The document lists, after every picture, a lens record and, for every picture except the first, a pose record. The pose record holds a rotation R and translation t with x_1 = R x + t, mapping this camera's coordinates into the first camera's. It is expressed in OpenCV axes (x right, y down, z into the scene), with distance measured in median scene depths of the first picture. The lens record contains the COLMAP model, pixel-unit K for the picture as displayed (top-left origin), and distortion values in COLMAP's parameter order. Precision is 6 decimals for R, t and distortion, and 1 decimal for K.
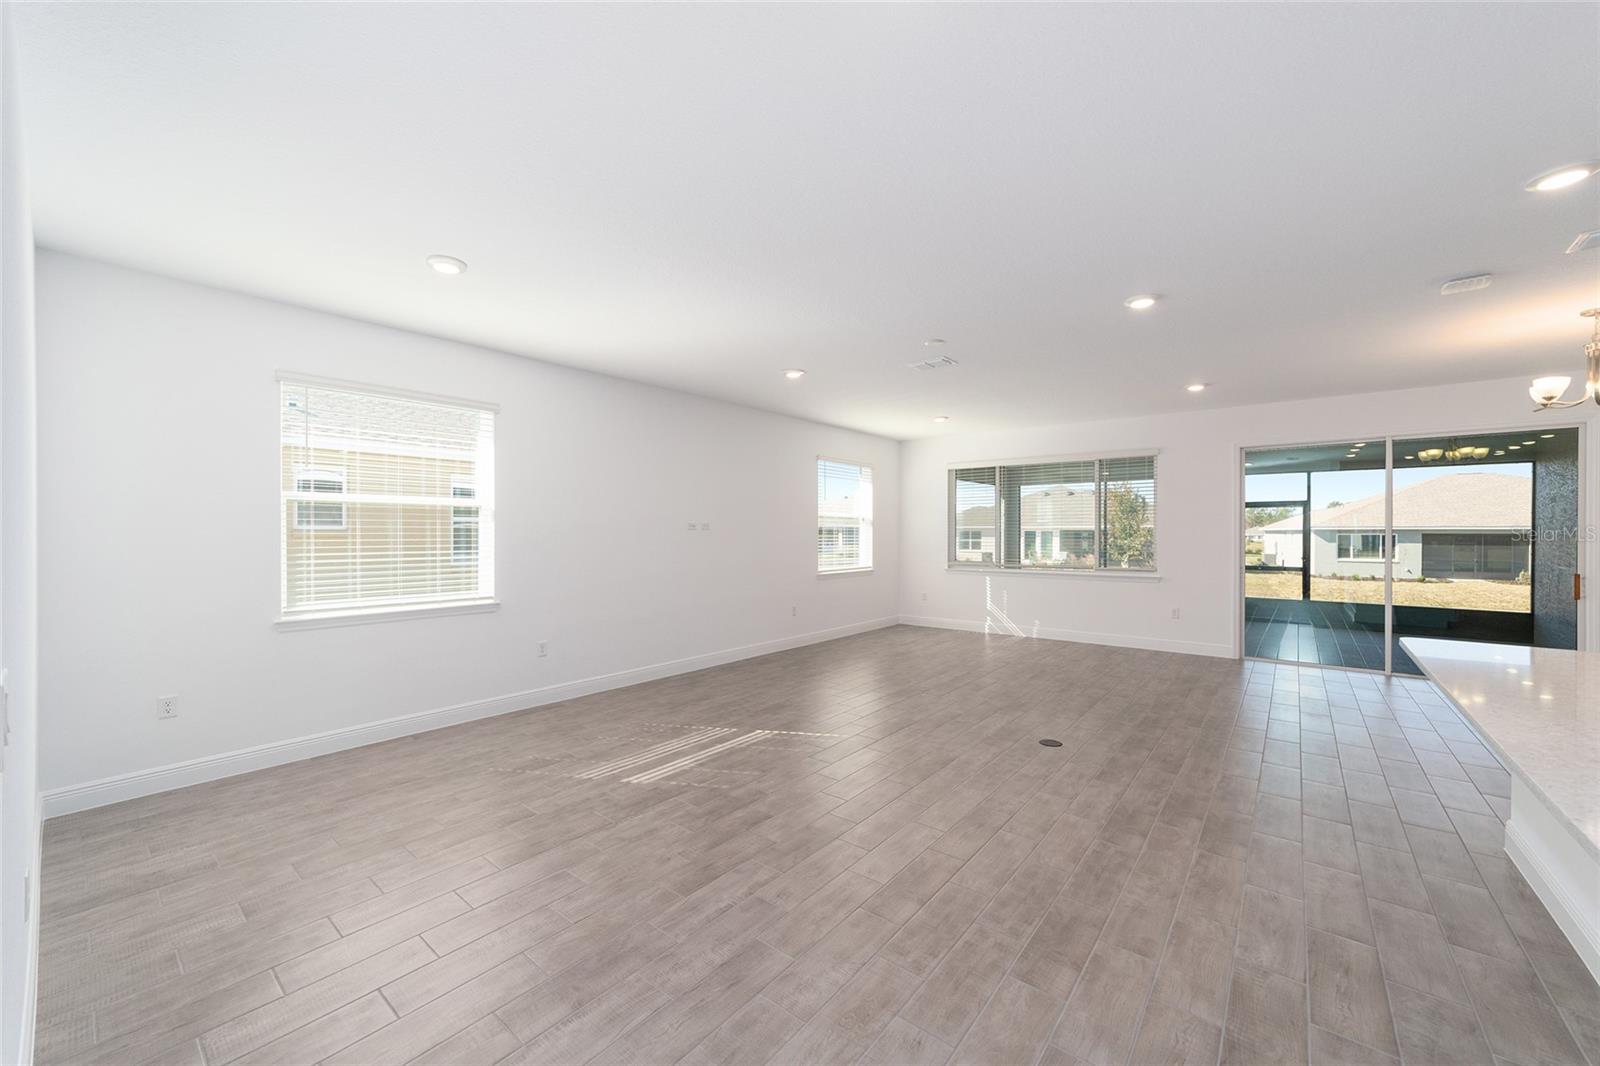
lens RADIAL K [[618.2, 0, 795.2], [0, 618.2, 538.7], [0, 0, 1]] dist [-0.012762, 0.008089]
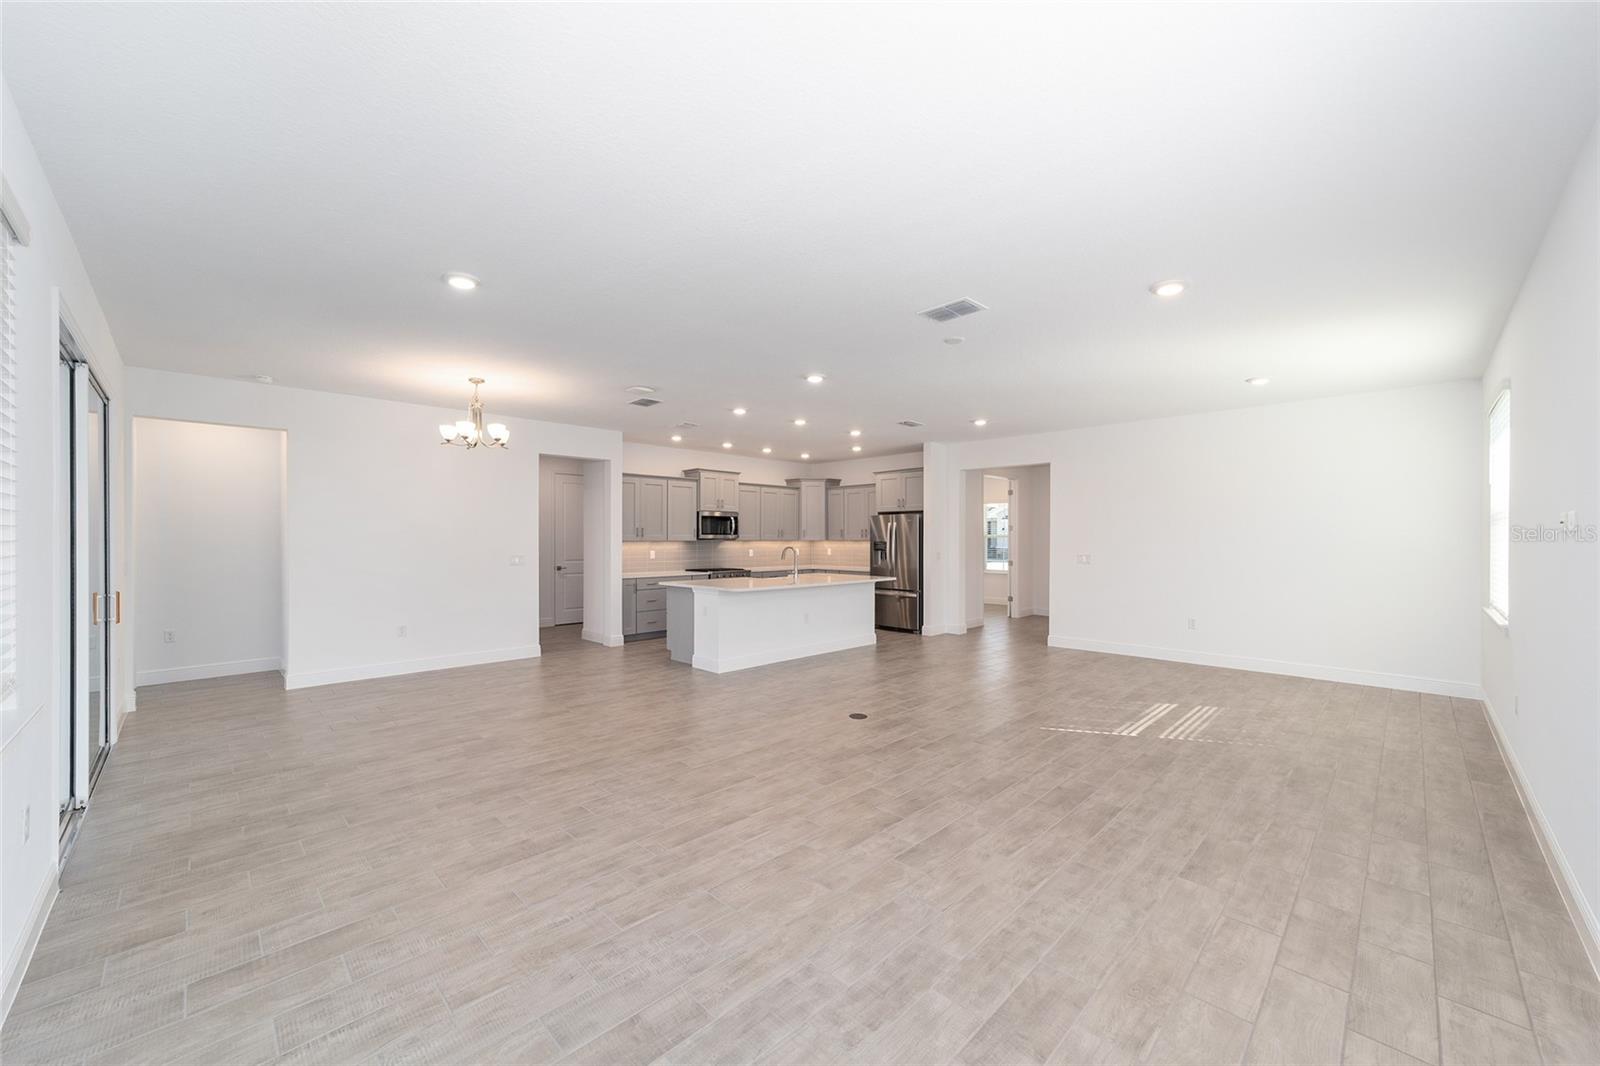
lens RADIAL K [[618.2, 0, 795.2], [0, 618.2, 538.7], [0, 0, 1]] dist [-0.012762, 0.008089]
pose [[-0.994082, -0.000242, 0.108628, 0.326782], [0.001322, 0.999896, 0.014327, -0.021961], [-0.108620, 0.014386, -0.993979, 1.758205]]
